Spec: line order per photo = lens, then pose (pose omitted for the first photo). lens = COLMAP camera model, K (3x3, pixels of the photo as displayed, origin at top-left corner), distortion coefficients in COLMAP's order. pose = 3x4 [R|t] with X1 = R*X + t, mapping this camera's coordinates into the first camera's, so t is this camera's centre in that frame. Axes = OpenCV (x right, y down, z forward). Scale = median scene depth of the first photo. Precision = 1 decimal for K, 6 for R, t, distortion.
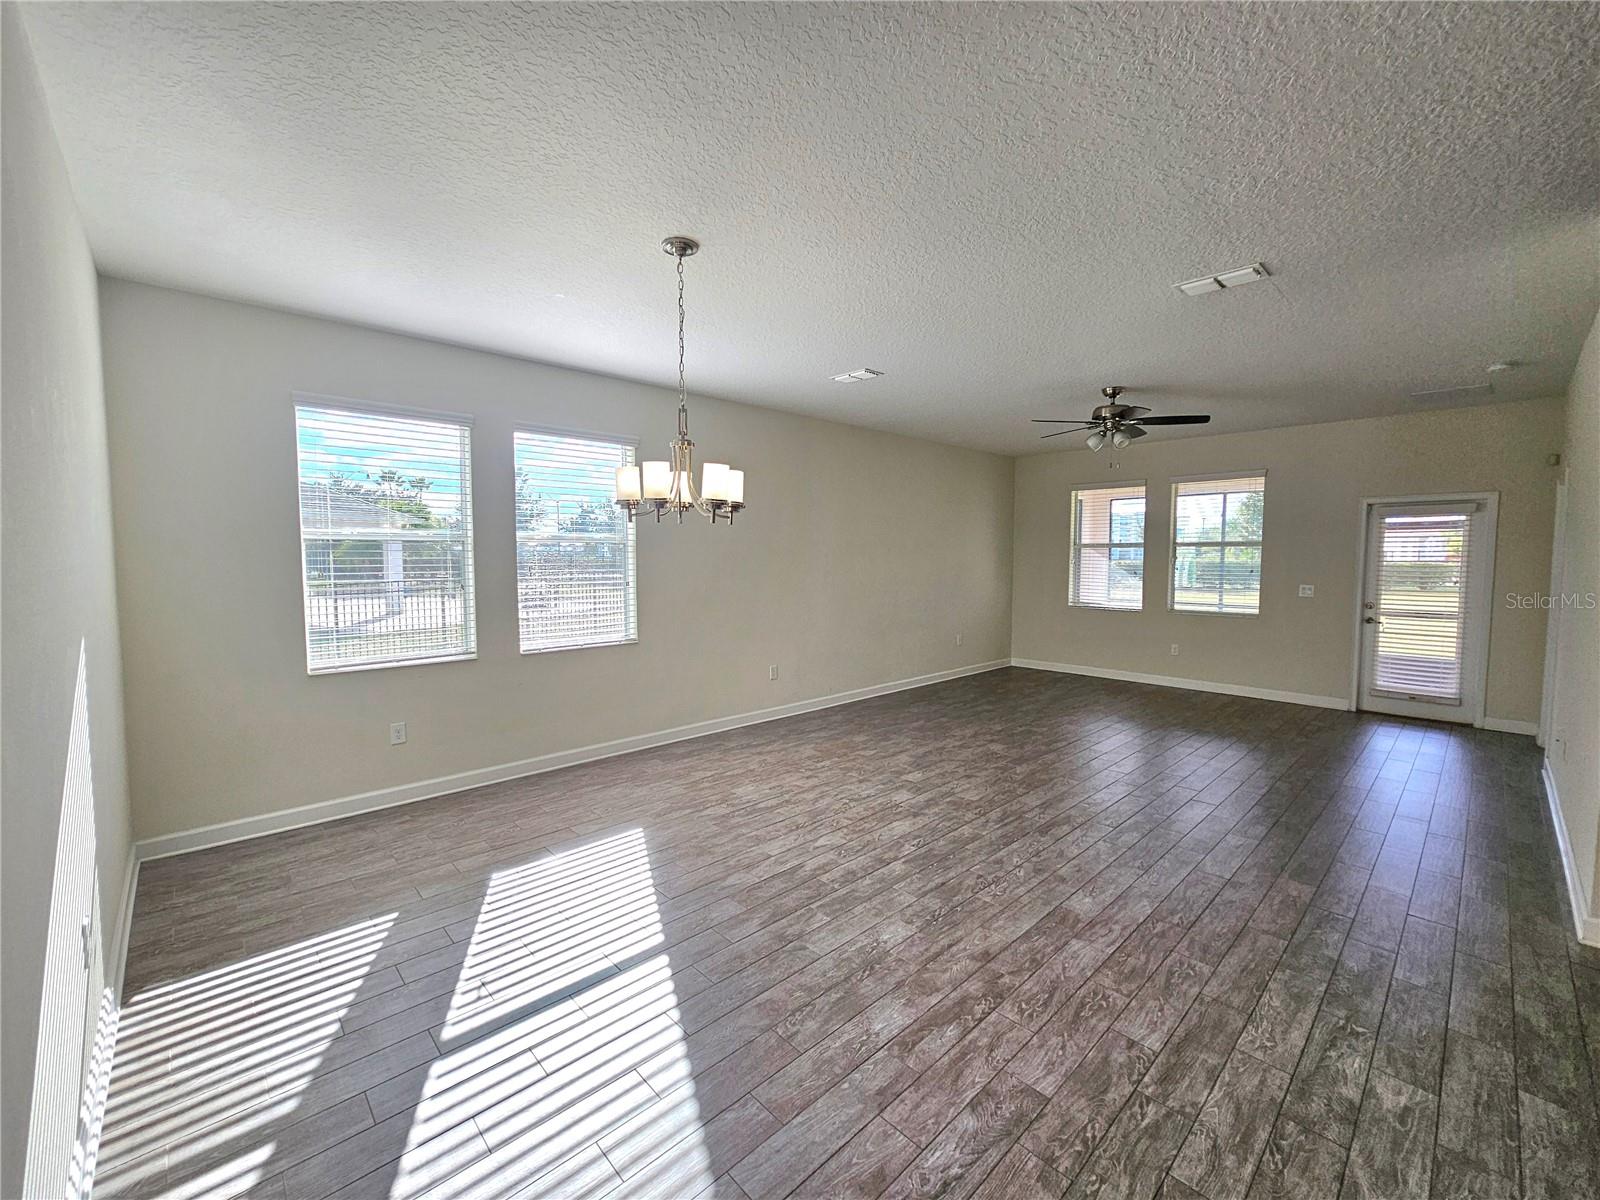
lens RADIAL K [[653.8, 0, 804.6], [0, 653.8, 592.0], [0, 0, 1]] dist [-0.003258, 0.000978]
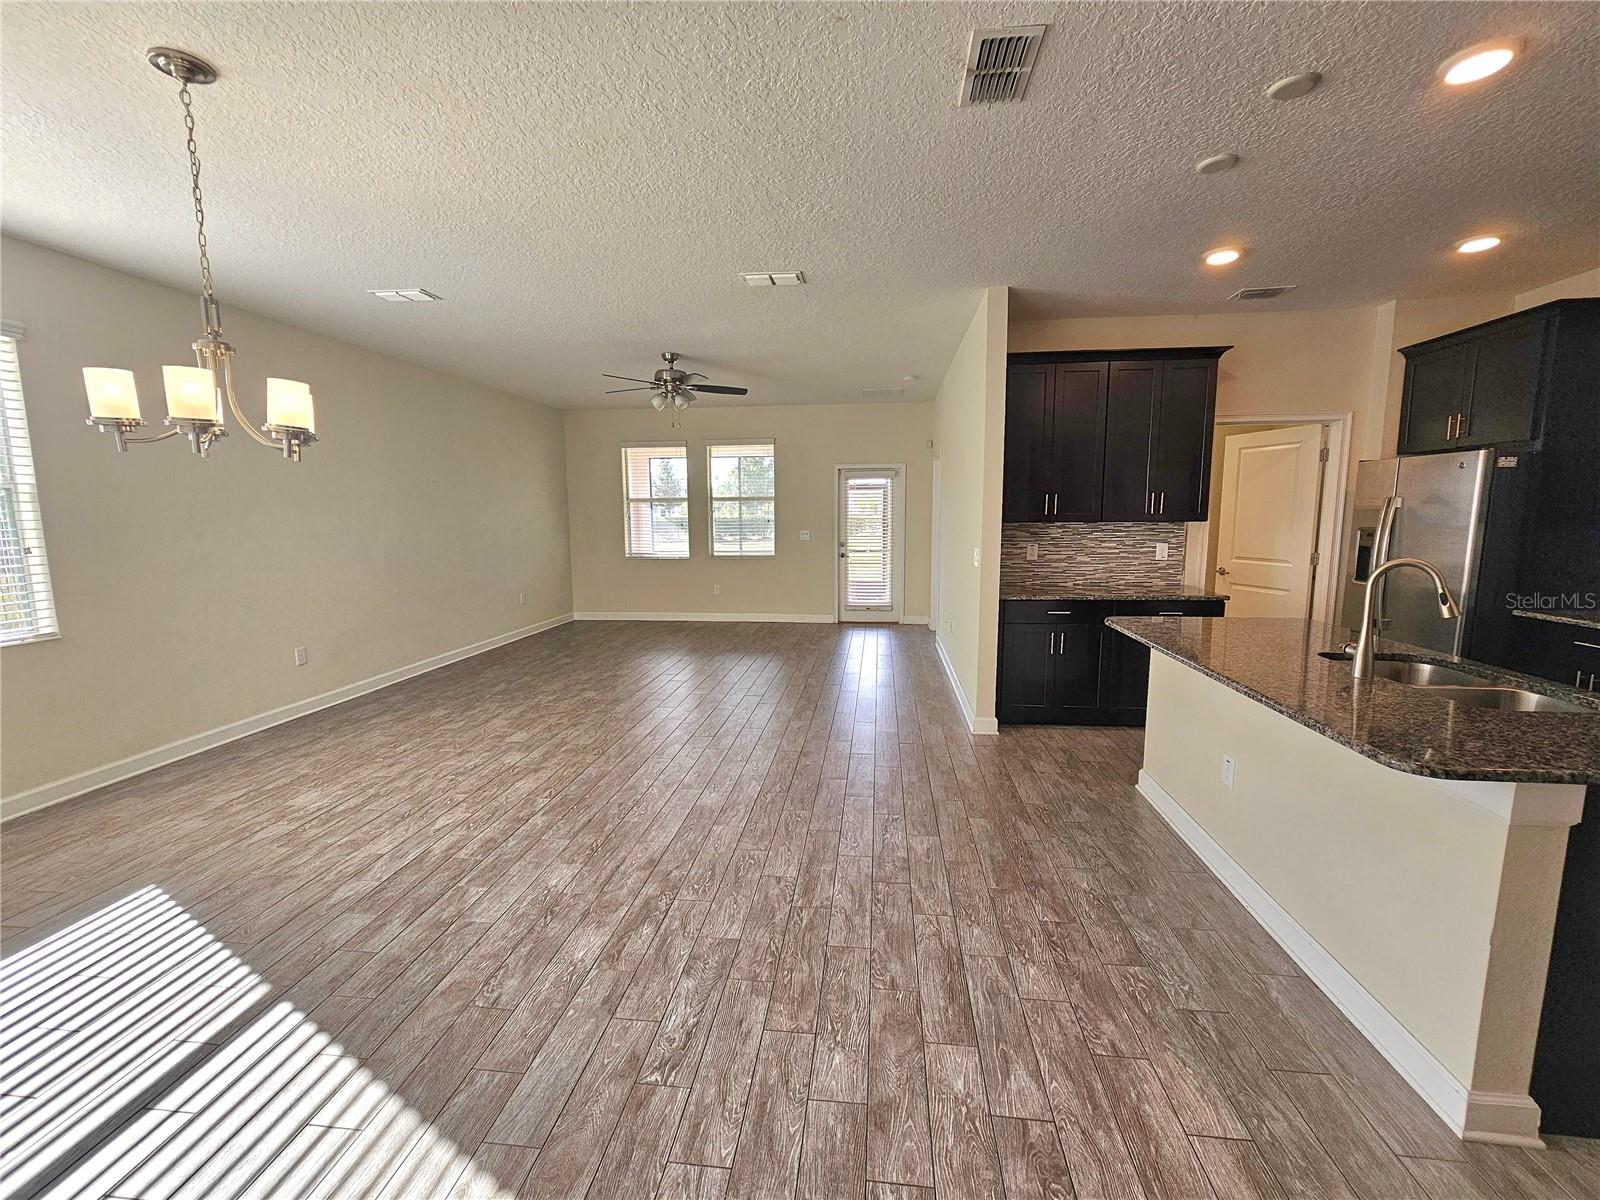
lens RADIAL K [[653.8, 0, 804.6], [0, 653.8, 592.0], [0, 0, 1]] dist [-0.003258, 0.000978]
pose [[0.766566, -0.084087, 0.636637, -0.130494], [0.043608, 0.995918, 0.079033, 0.014855], [-0.640684, -0.032821, 0.767103, -0.002756]]
